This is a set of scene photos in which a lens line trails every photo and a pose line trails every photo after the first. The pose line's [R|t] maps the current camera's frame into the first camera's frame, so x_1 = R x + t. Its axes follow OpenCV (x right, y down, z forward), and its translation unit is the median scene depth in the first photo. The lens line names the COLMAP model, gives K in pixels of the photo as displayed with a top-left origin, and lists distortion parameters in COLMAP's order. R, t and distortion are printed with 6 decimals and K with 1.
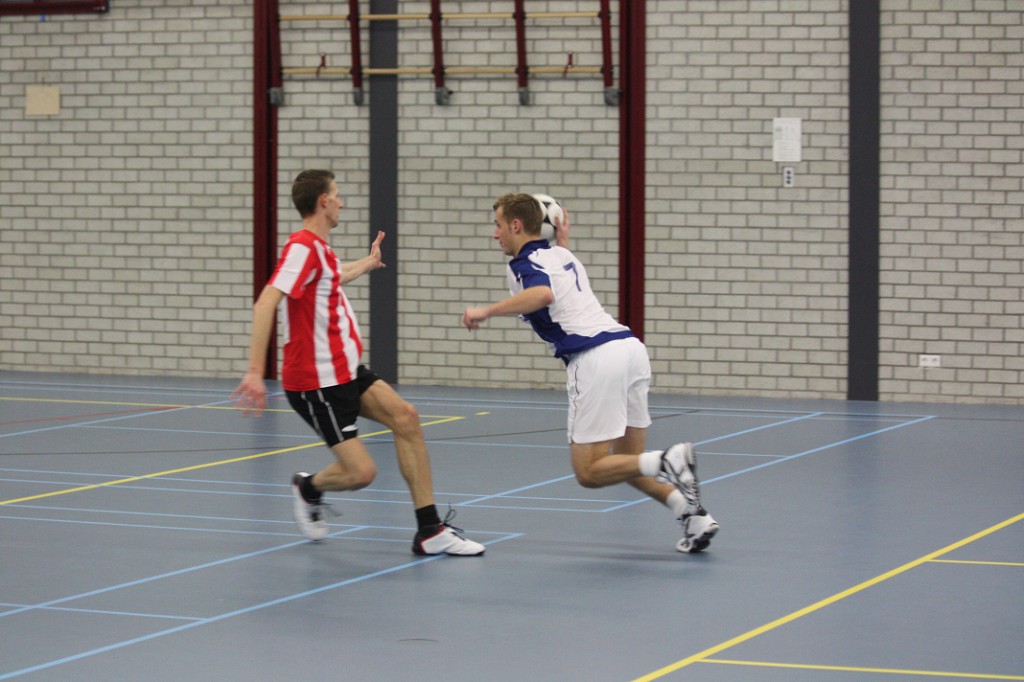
lens RADIAL K [[3358.0, 0, 512.5], [0, 3358.0, 340.7], [0, 0, 1]] dist [-0.247913, 0.000000]
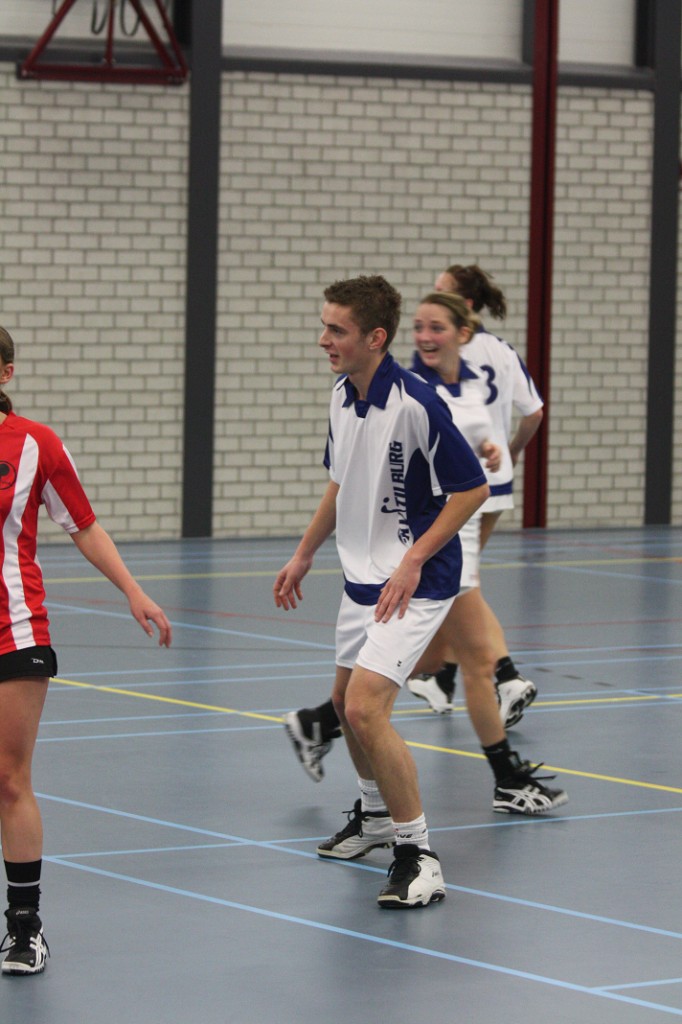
lens RADIAL K [[4465.2, 0, 345.6], [0, 4465.2, 511.7], [0, 0, 1]] dist [-0.073346, 0.000000]
pose [[0.521672, -0.045139, 0.851951, -0.978434], [0.033893, 0.998908, 0.032171, -0.028615], [-0.852473, 0.012092, 0.522632, 0.397658]]
